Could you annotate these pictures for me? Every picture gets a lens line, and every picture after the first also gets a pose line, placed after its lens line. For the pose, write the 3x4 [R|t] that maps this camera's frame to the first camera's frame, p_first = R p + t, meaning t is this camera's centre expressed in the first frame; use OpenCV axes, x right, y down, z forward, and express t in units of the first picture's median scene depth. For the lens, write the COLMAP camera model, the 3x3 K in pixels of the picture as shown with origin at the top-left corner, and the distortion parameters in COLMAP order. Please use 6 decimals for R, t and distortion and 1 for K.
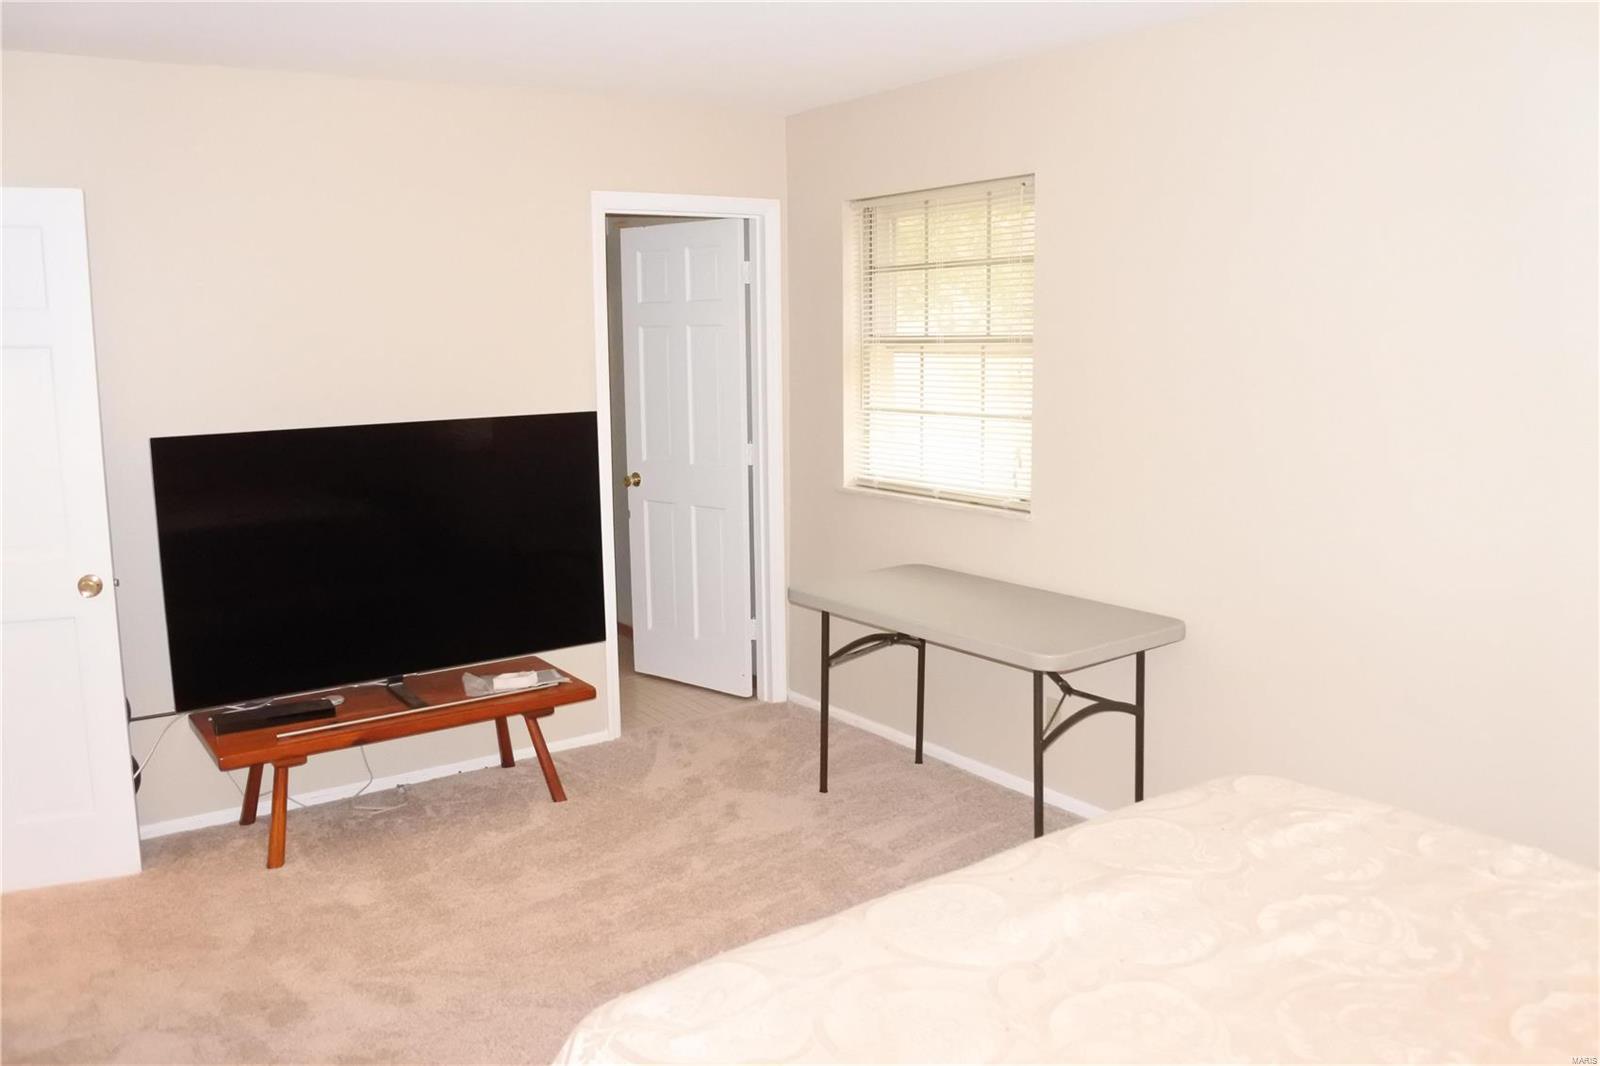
lens RADIAL K [[1245.9, 0, 797.1], [0, 1245.9, 526.2], [0, 0, 1]] dist [-0.126341, 0.068306]
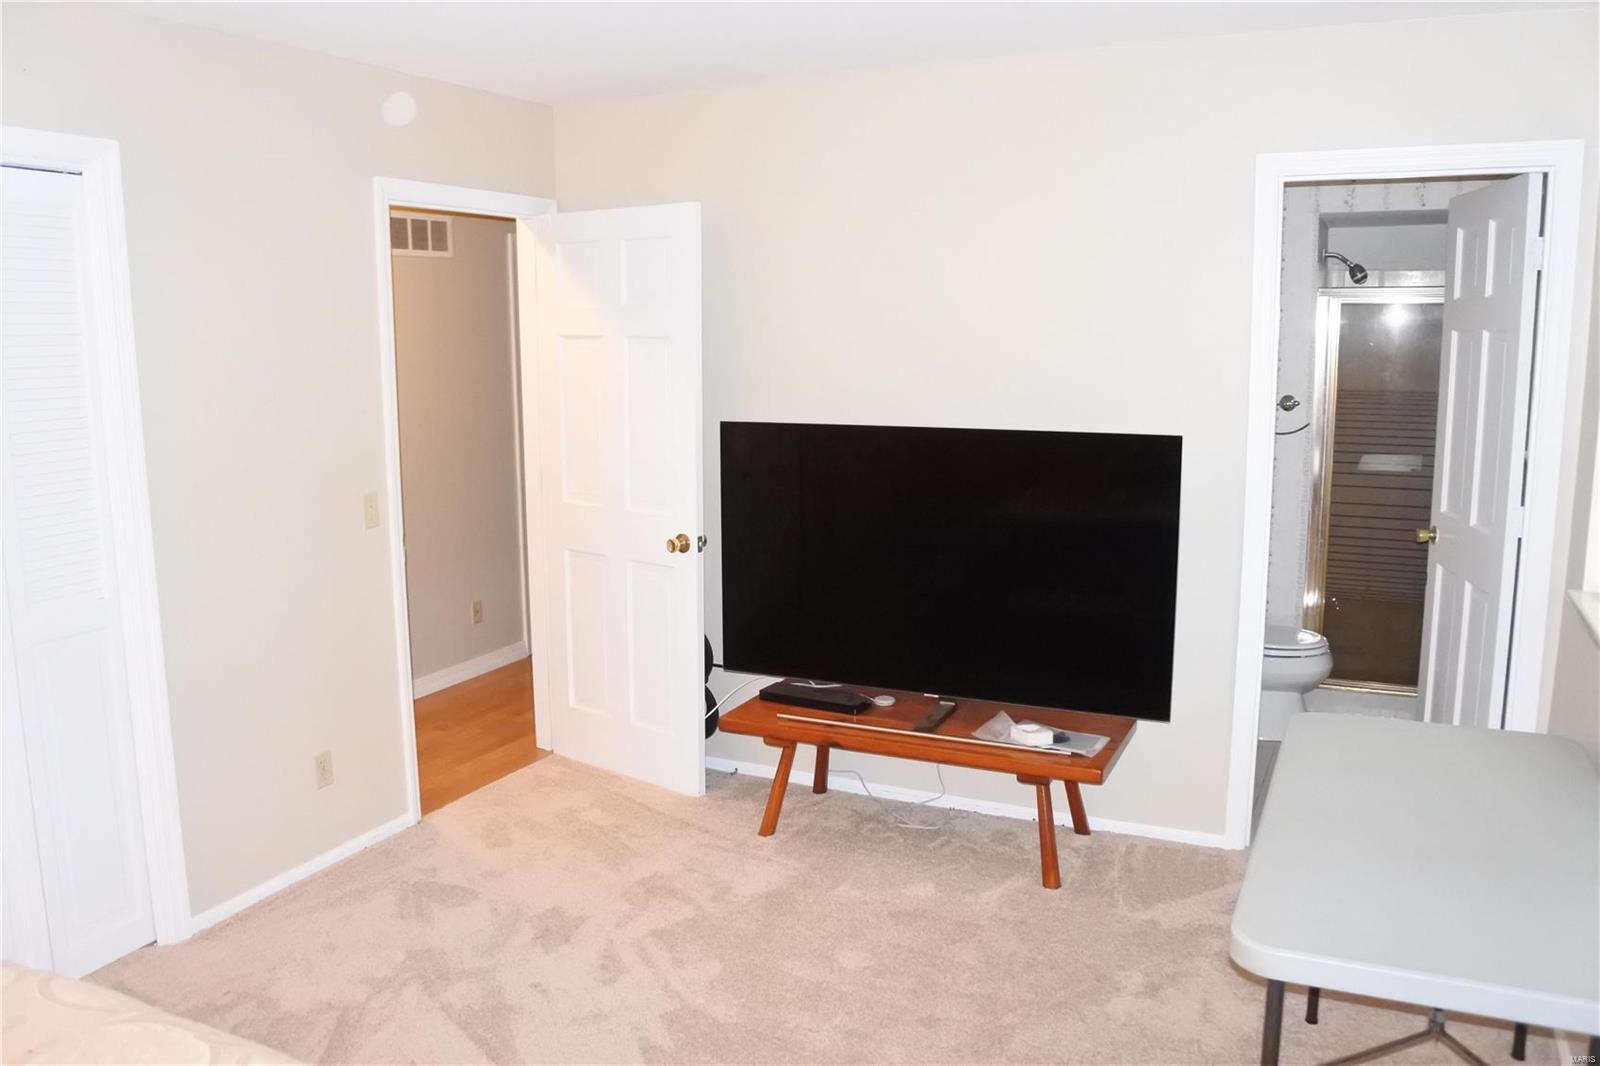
lens RADIAL K [[1245.9, 0, 799.9], [0, 1245.9, 532.3], [0, 0, 1]] dist [-0.126341, 0.068306]
pose [[0.483237, 0.149653, -0.862604, 0.445844], [-0.136202, 0.986136, 0.094783, -0.080167], [0.864830, 0.071686, 0.496920, 0.439878]]
